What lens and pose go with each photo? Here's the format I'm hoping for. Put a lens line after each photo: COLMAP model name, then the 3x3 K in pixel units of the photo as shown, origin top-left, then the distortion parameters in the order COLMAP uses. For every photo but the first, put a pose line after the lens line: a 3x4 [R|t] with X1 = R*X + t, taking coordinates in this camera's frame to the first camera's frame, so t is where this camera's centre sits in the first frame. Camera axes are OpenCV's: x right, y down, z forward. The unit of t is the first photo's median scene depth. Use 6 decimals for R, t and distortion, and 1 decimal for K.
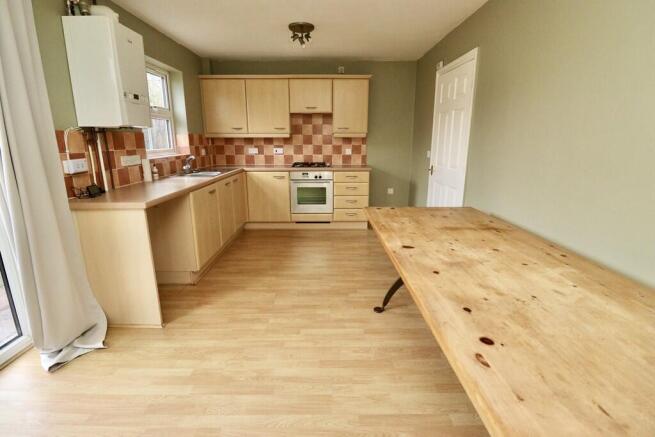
lens RADIAL K [[301.4, 0, 331.8], [0, 301.4, 213.7], [0, 0, 1]] dist [-0.012608, -0.002618]
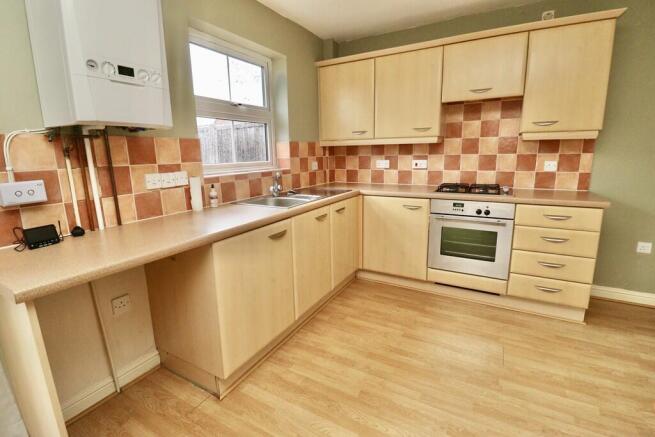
lens RADIAL K [[301.4, 0, 332.6], [0, 301.4, 213.2], [0, 0, 1]] dist [-0.012608, -0.002618]
pose [[0.866835, 0.082759, -0.491678, -0.013726], [-0.100772, 0.994857, -0.010208, -0.086668], [0.488305, 0.058396, 0.870717, 0.387370]]
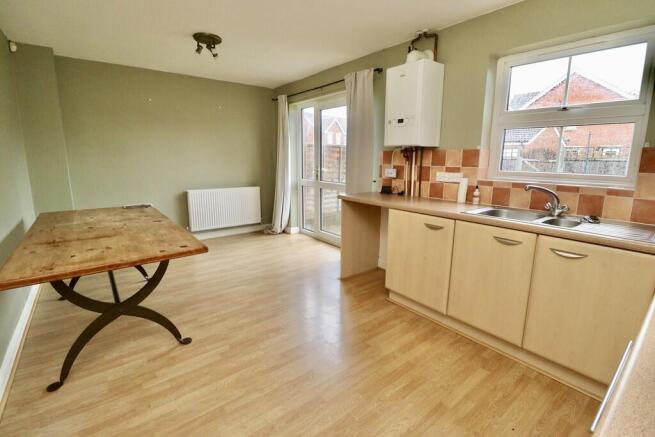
lens RADIAL K [[301.4, 0, 327.0], [0, 301.4, 213.8], [0, 0, 1]] dist [-0.012608, -0.002618]
pose [[-0.801212, 0.103086, -0.589434, 0.175293], [-0.151017, 0.918327, 0.365882, -0.240094], [0.579010, 0.382163, -0.720207, 0.987716]]
